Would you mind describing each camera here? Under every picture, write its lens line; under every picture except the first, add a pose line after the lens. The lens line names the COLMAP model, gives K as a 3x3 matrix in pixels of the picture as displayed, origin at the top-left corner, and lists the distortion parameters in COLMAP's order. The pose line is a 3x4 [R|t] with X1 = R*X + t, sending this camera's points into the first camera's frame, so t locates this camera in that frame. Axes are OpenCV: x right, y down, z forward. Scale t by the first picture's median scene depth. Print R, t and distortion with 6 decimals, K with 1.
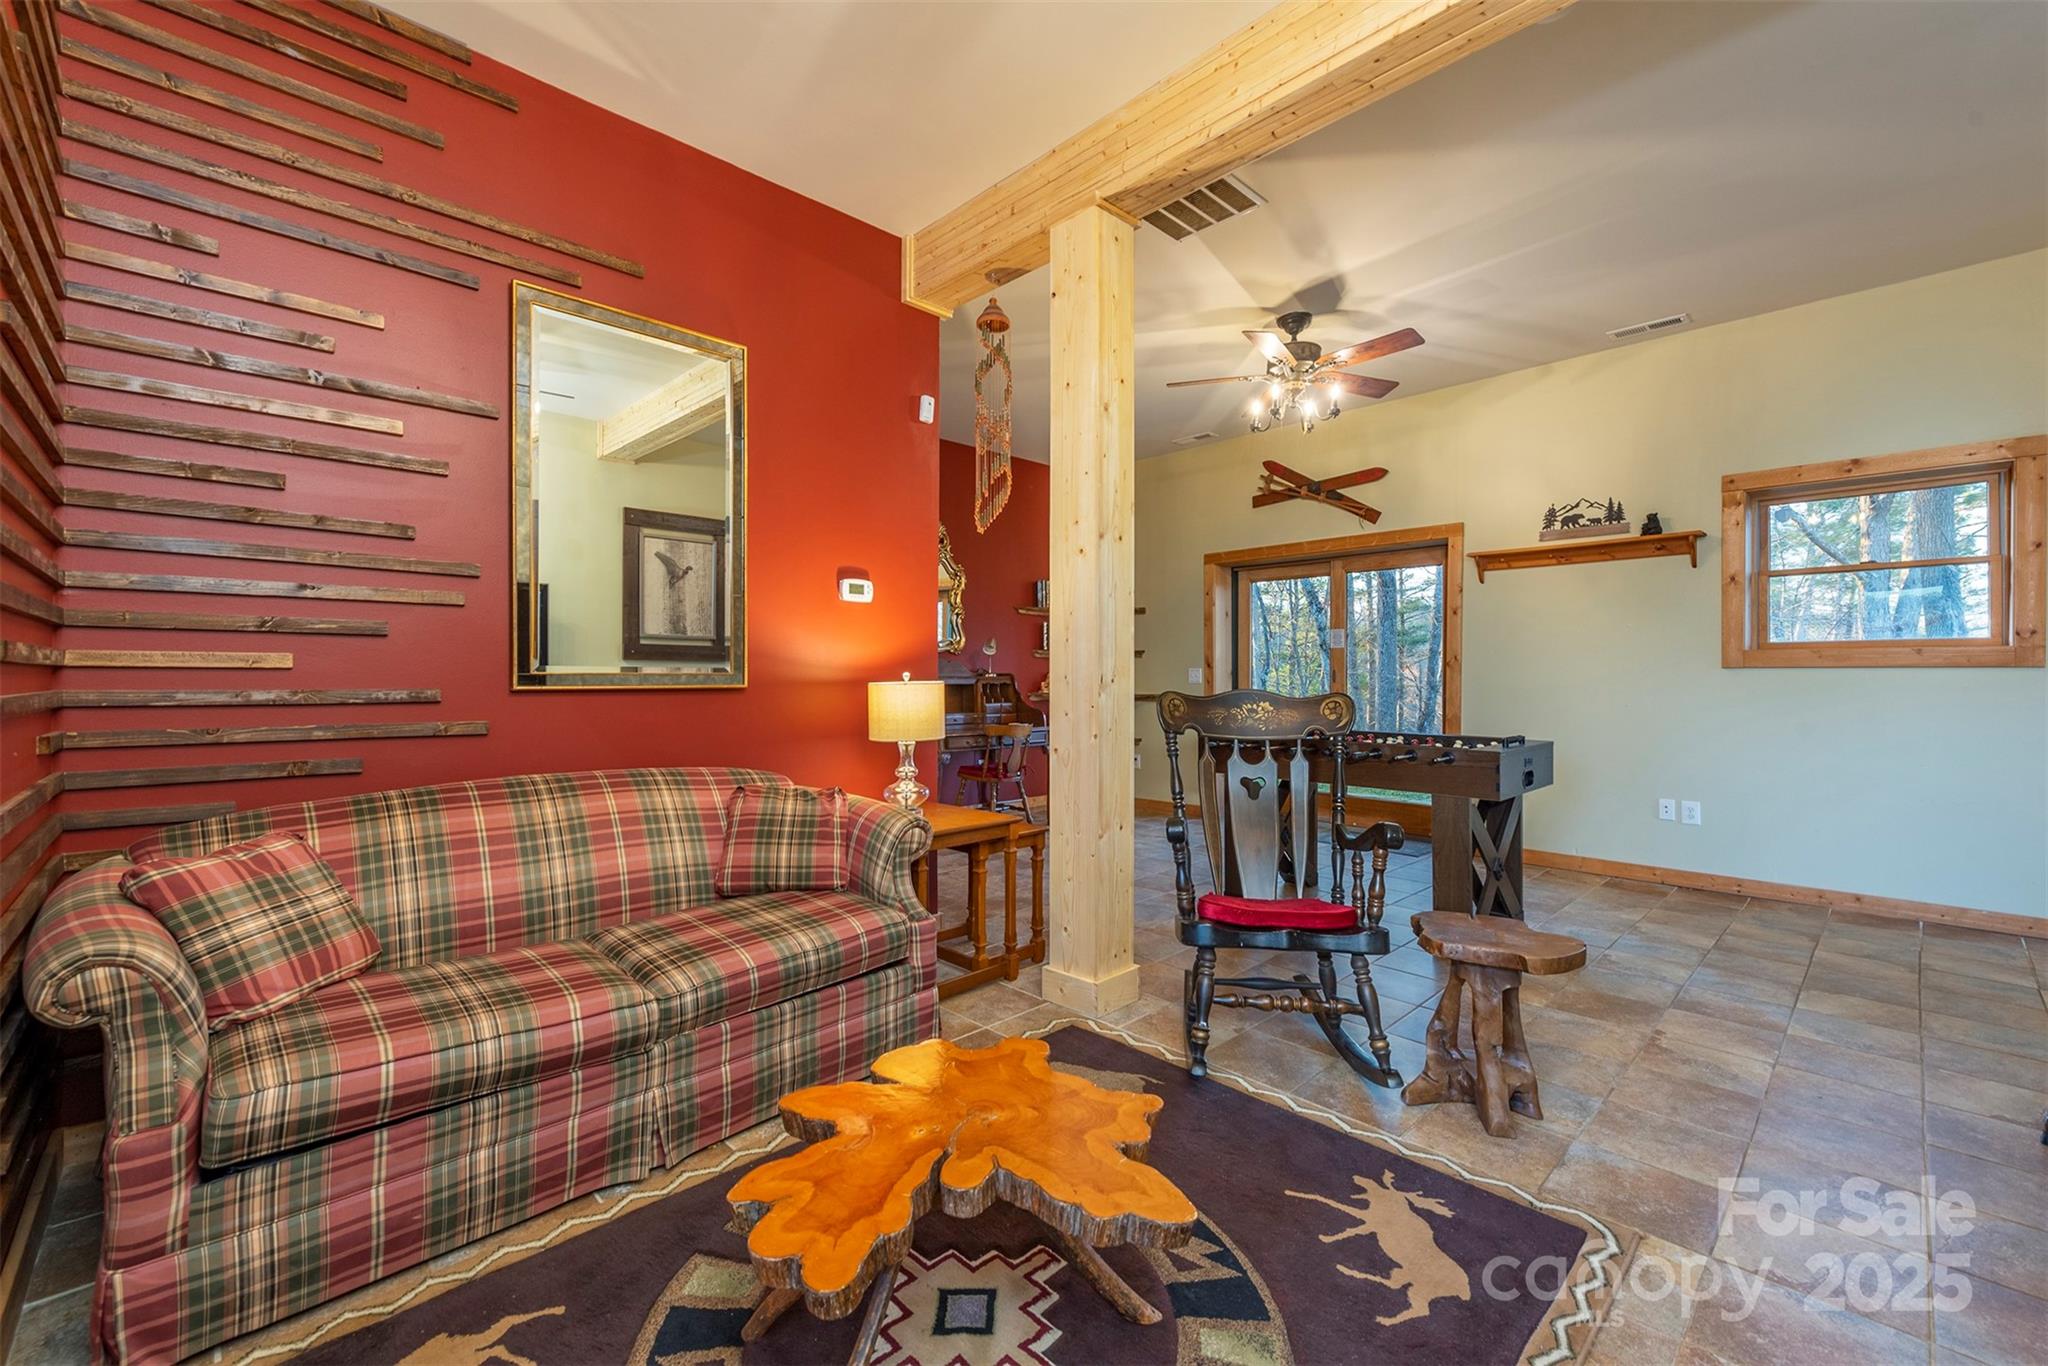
lens RADIAL K [[855.7, 0, 1026.9], [0, 855.7, 684.8], [0, 0, 1]] dist [0.008364, 0.000014]
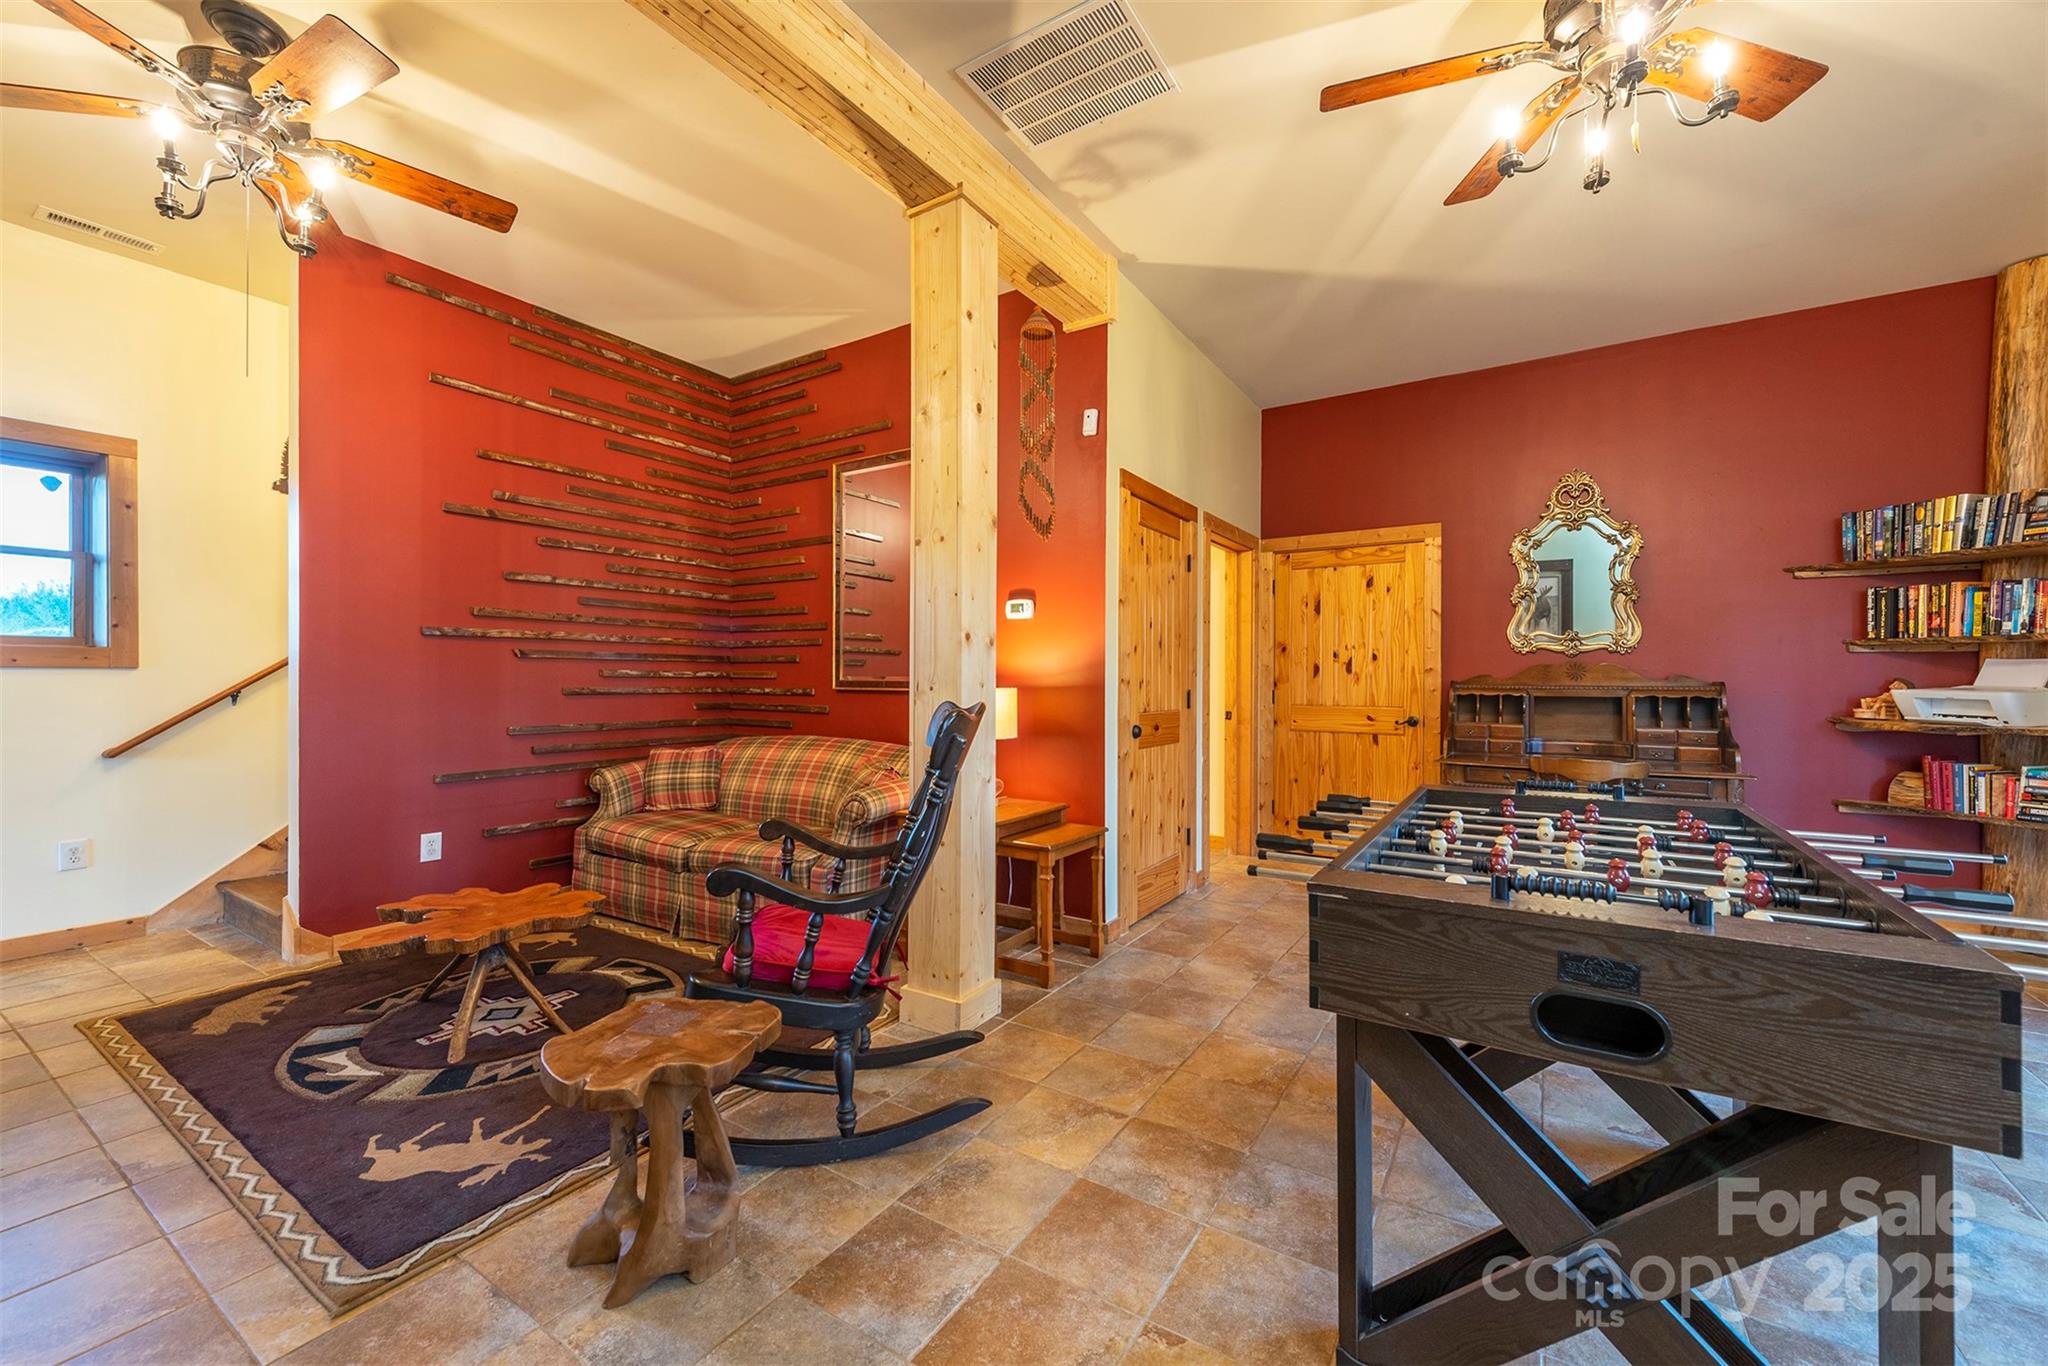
lens RADIAL K [[803.9, 0, 1012.1], [0, 803.9, 676.6], [0, 0, 1]] dist [0.015576, -0.000309]
pose [[0.210288, -0.001097, -0.977639, 1.630049], [-0.012192, 0.999919, -0.003744, -0.027455], [0.977563, 0.012706, 0.210257, 1.445202]]
